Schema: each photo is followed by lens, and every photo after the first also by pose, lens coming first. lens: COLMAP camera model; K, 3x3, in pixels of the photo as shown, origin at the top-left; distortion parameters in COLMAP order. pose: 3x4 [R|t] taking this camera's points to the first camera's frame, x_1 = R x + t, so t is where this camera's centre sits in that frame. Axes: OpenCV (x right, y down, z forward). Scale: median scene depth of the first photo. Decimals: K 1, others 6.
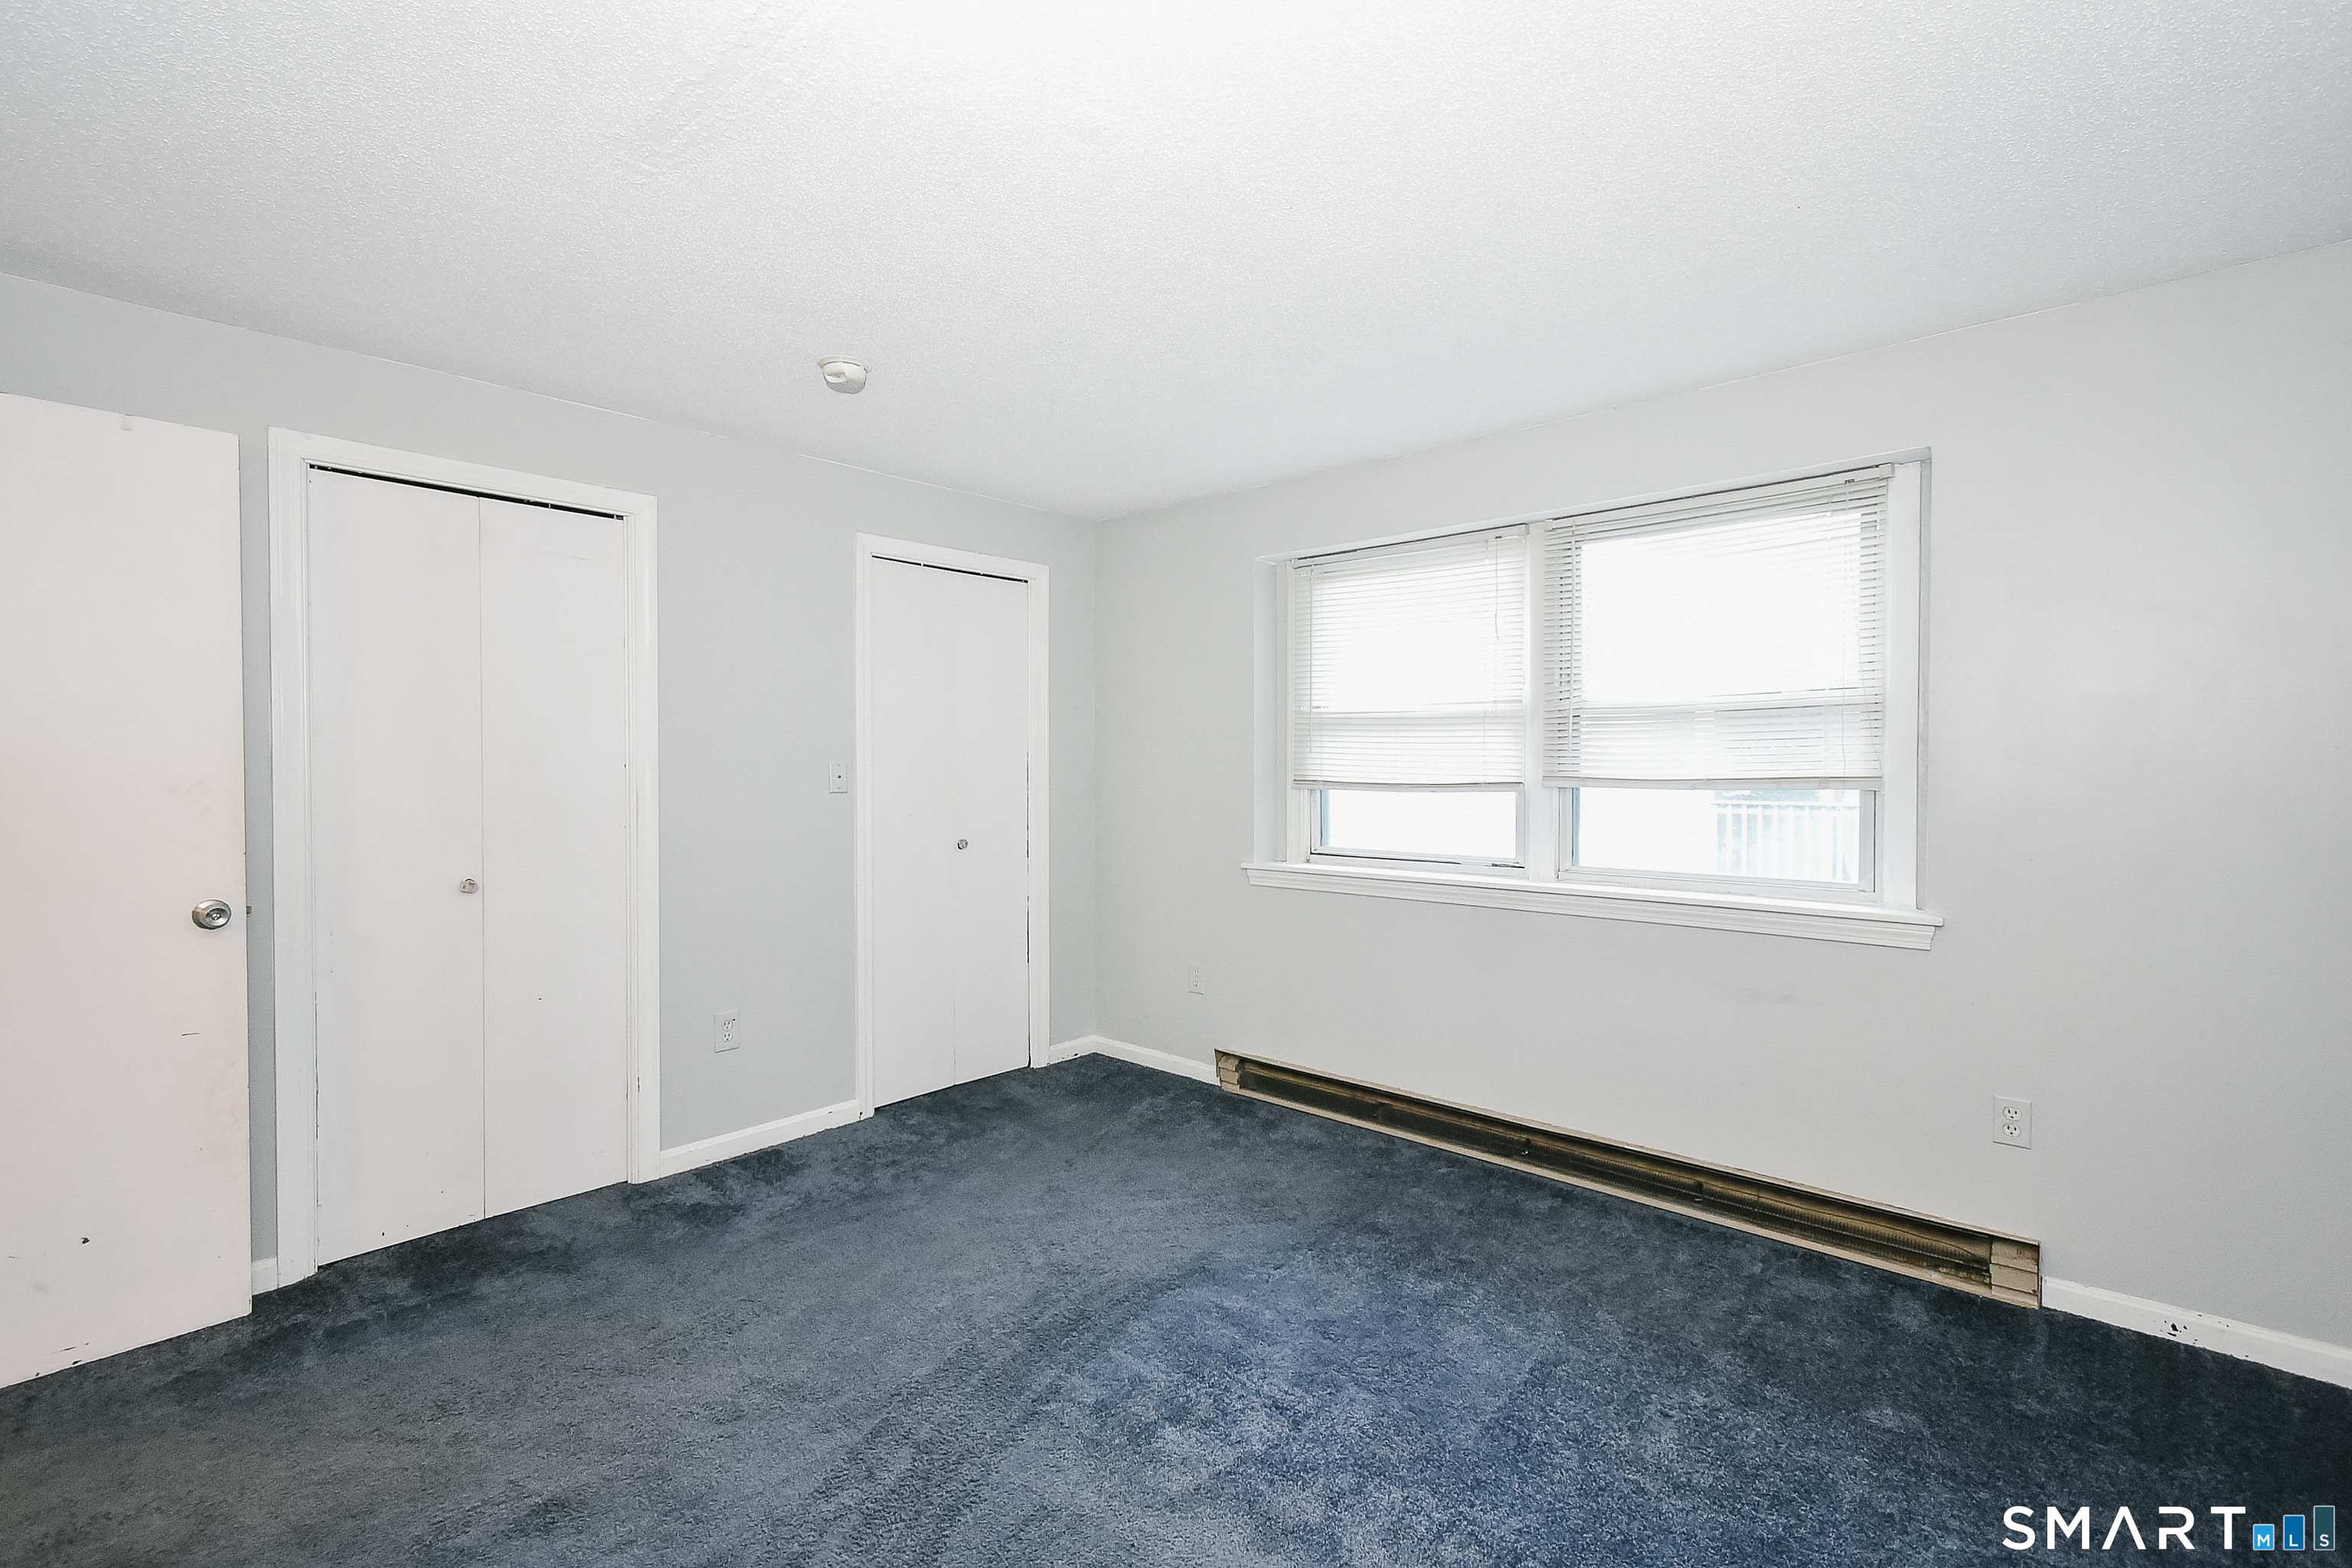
lens RADIAL K [[1029.0, 0, 1164.6], [0, 1029.0, 783.0], [0, 0, 1]] dist [0.011580, -0.006607]
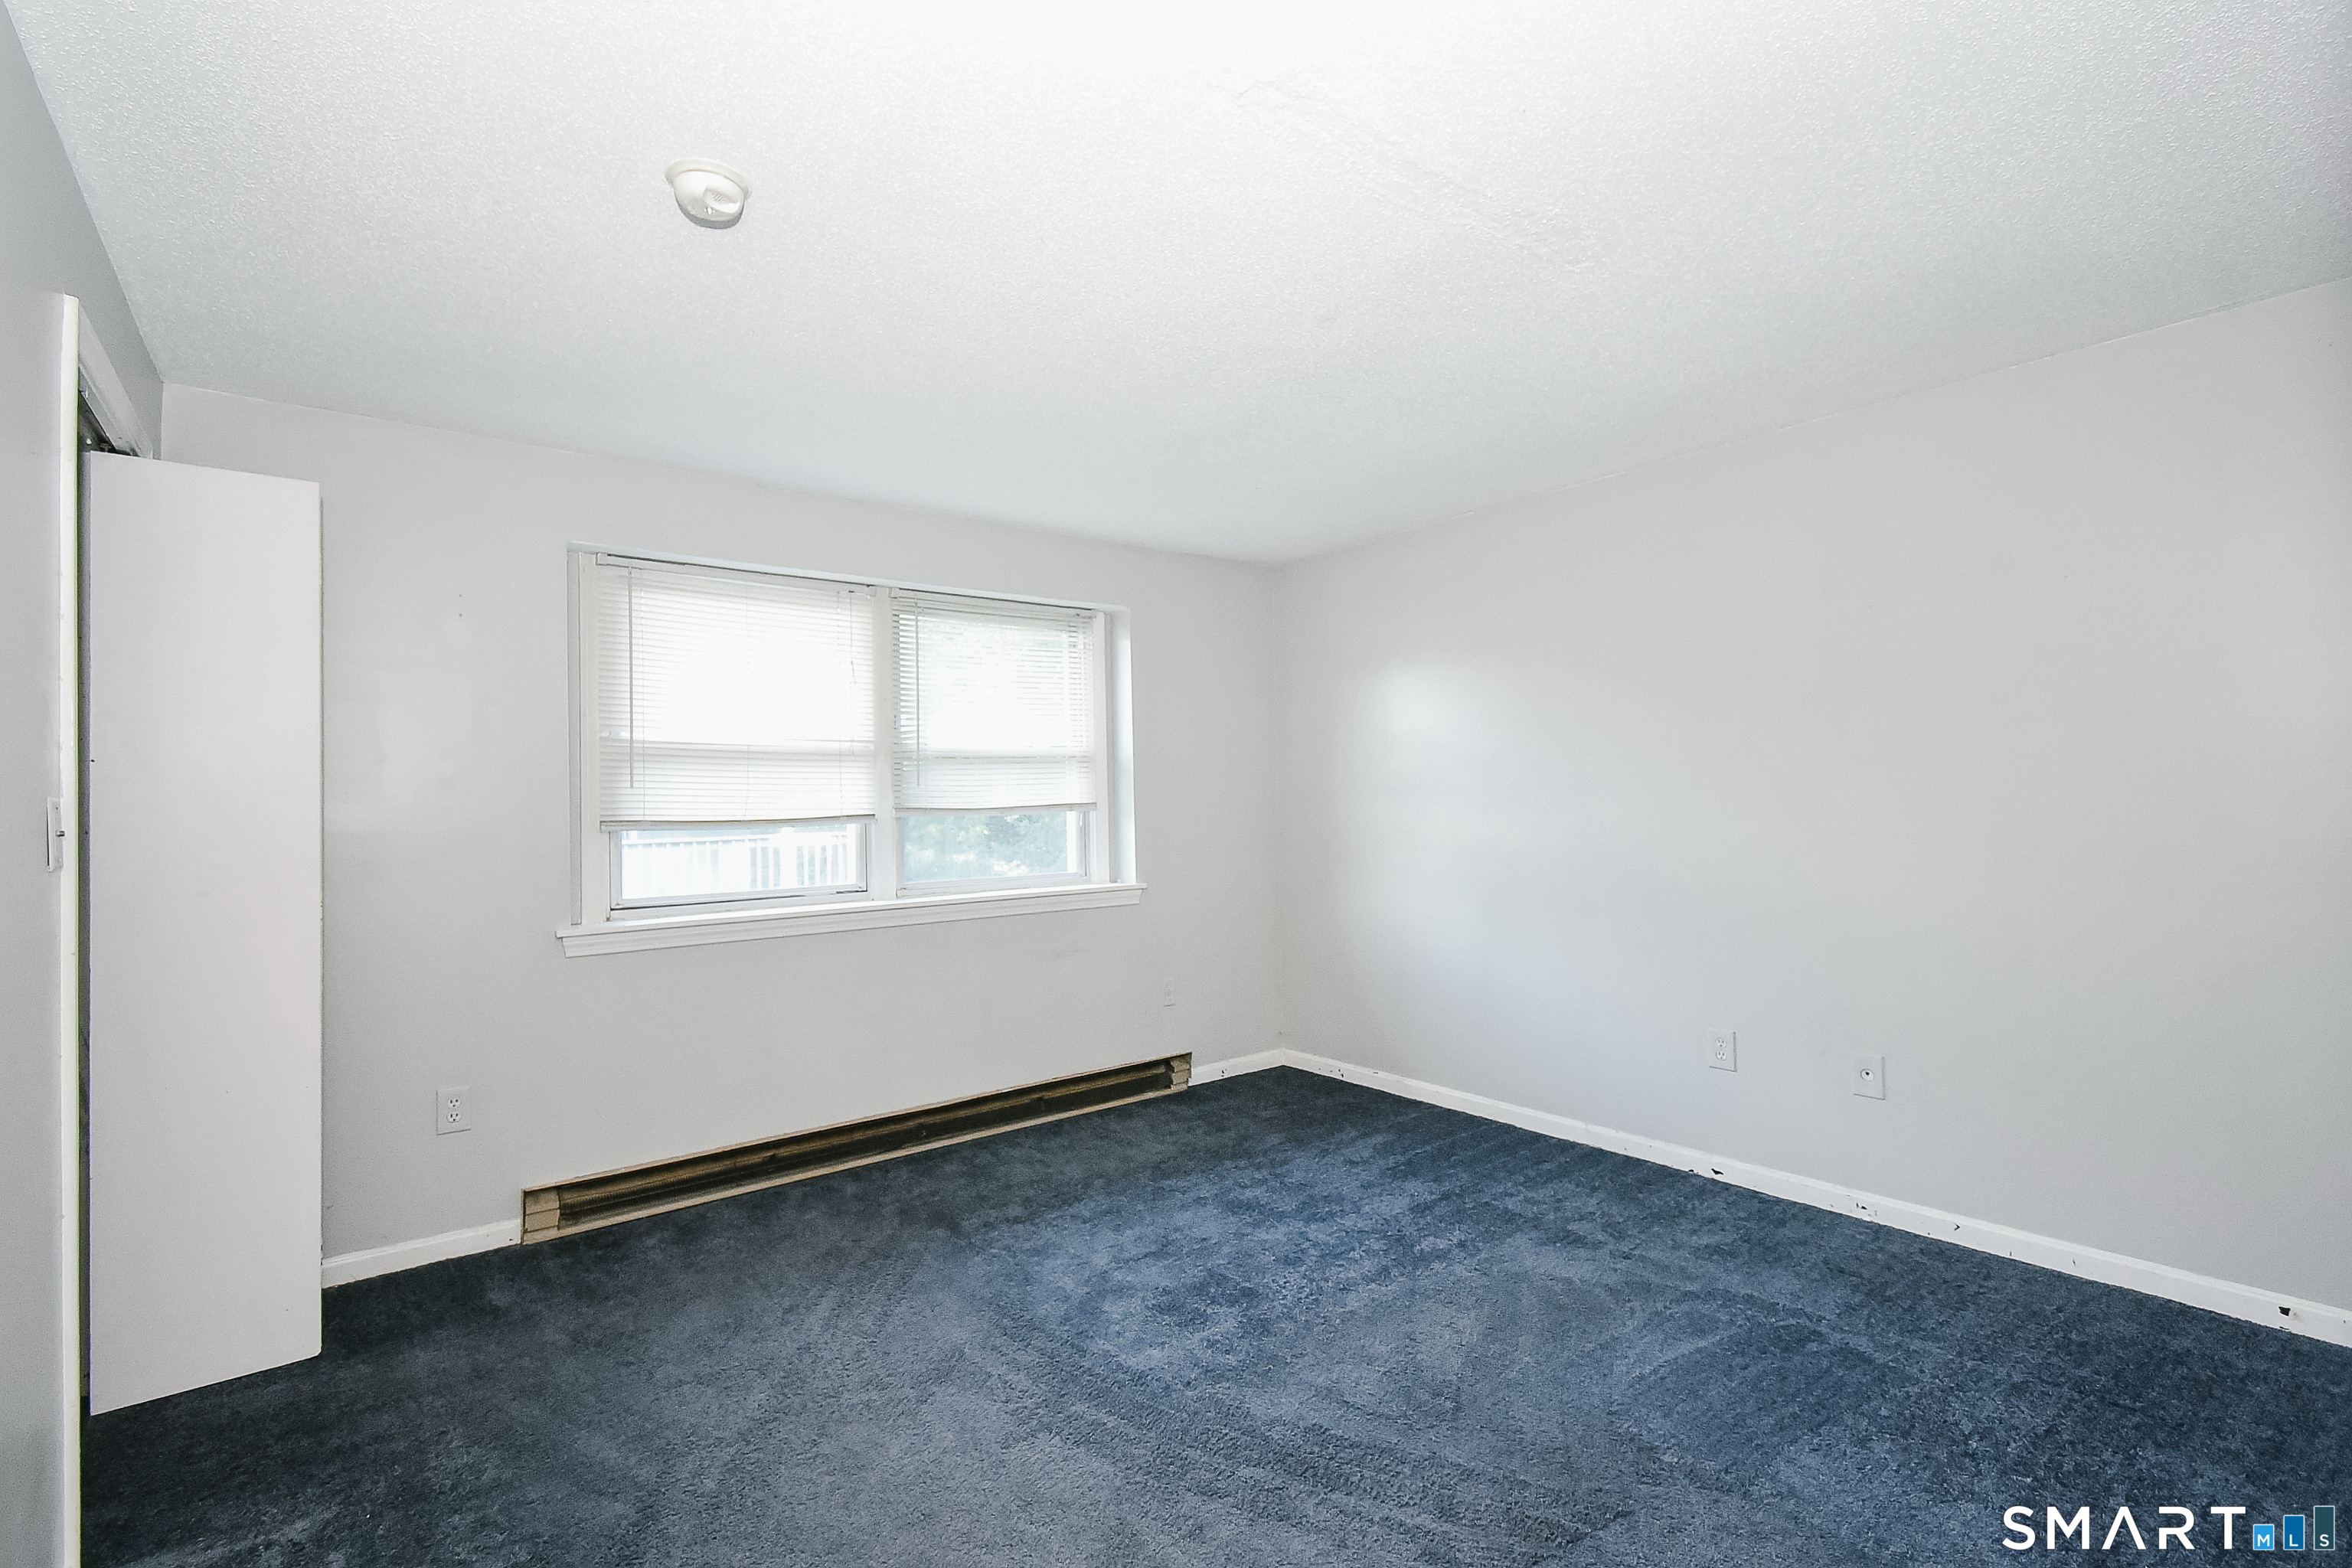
lens RADIAL K [[1003.5, 0, 1162.3], [0, 1003.5, 783.3], [0, 0, 1]] dist [0.001262, 0.000083]
pose [[0.208891, 0.014316, 0.977834, -0.683974], [0.038984, 0.998976, -0.022953, 0.003344], [-0.977162, 0.042915, 0.208119, 0.483215]]
